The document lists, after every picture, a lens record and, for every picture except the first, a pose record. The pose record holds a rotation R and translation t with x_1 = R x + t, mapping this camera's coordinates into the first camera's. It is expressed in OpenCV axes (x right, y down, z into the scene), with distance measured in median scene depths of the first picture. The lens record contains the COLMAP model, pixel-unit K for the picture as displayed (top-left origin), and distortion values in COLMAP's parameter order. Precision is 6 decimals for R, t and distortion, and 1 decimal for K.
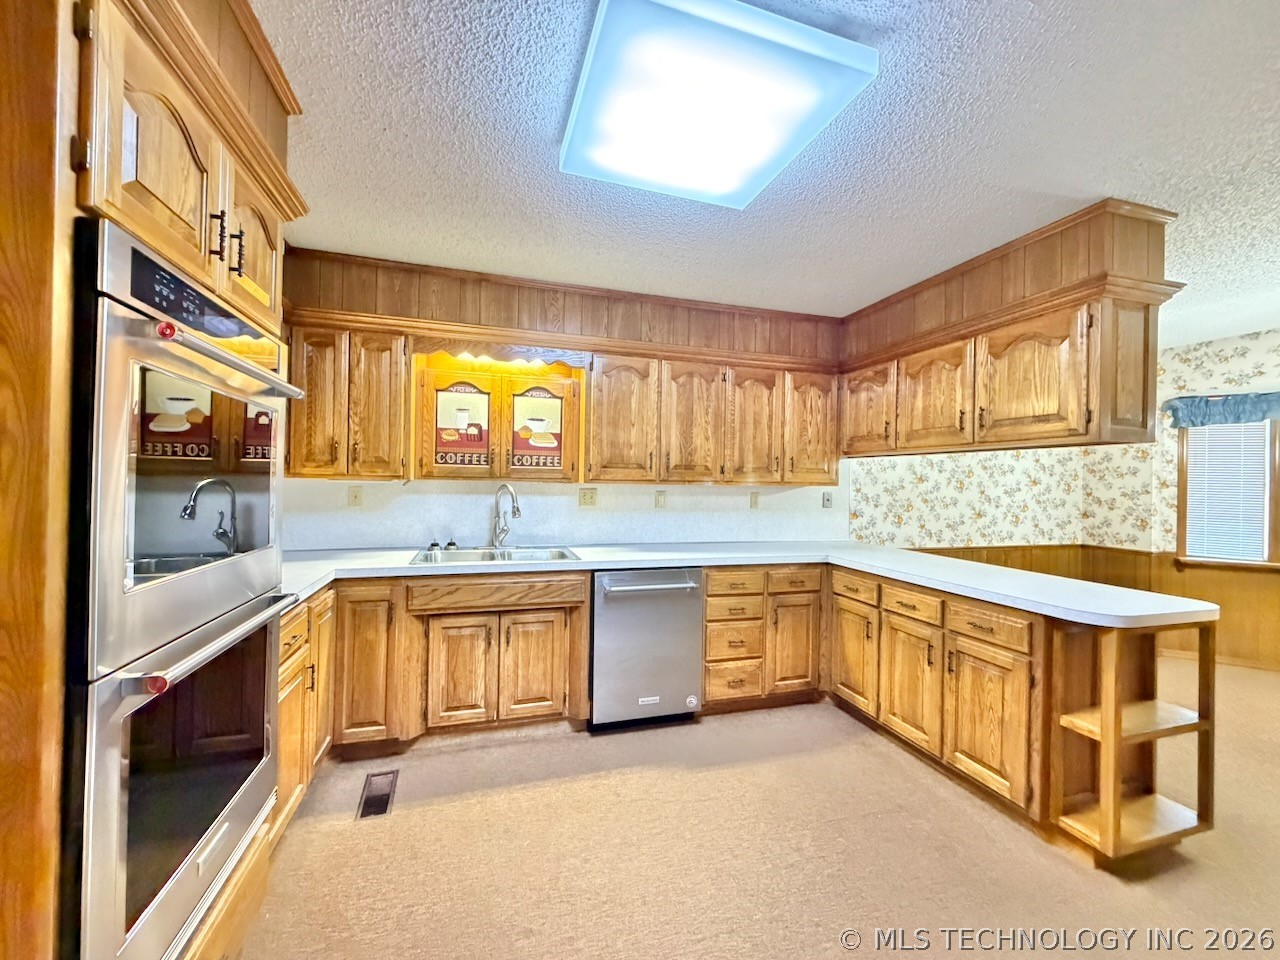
lens RADIAL K [[506.8, 0, 636.3], [0, 506.8, 478.0], [0, 0, 1]] dist [-0.000060, -0.000243]
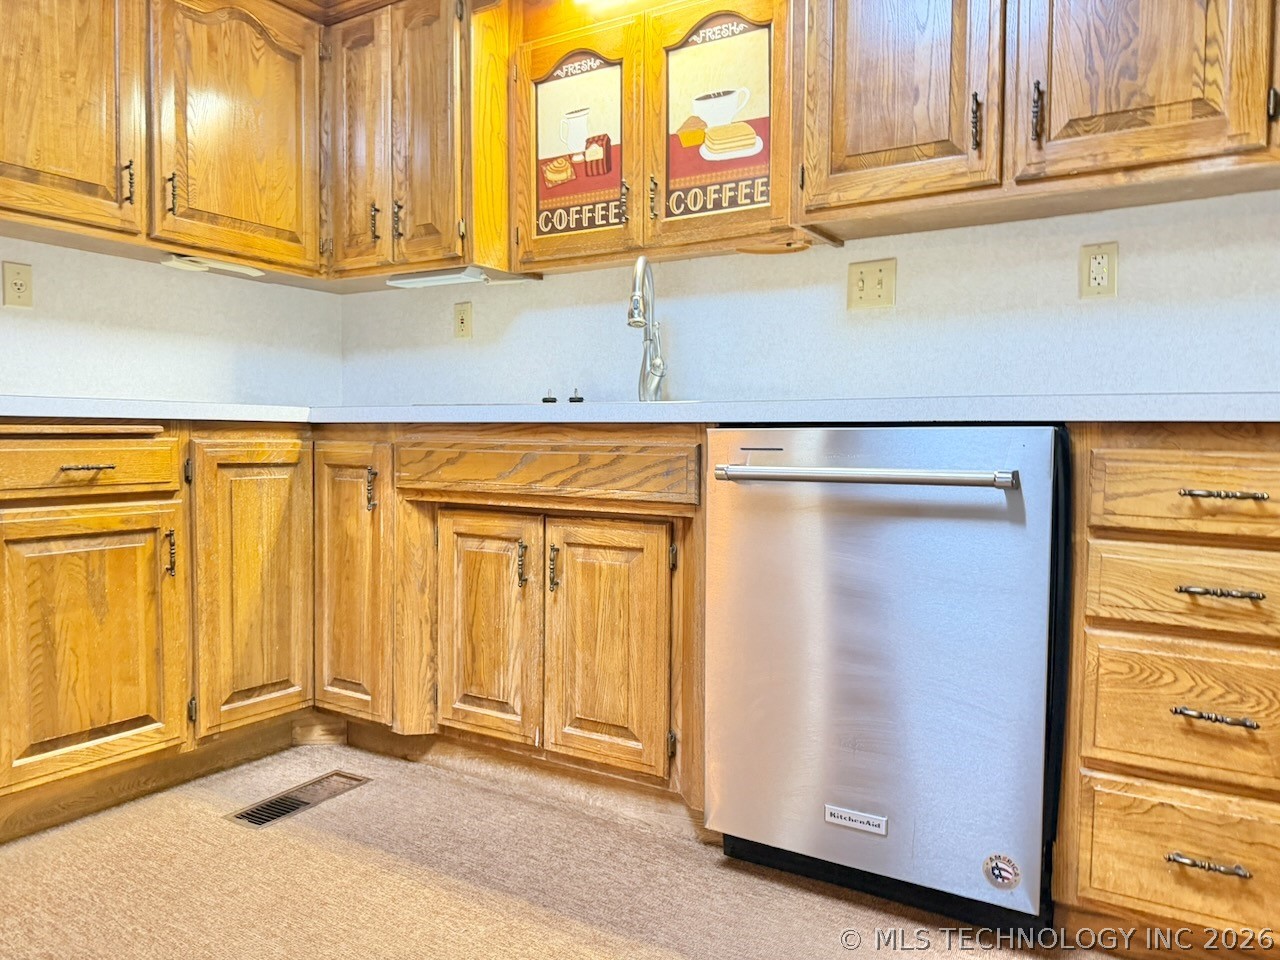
lens RADIAL K [[916.9, 0, 640.0], [0, 916.9, 480.0], [0, 0, 1]] dist [0.122302, -0.174580]
pose [[0.648053, 0.019152, -0.761354, 0.396888], [0.007613, 0.999471, 0.031623, 0.198515], [0.761557, -0.026290, 0.647565, 0.506917]]
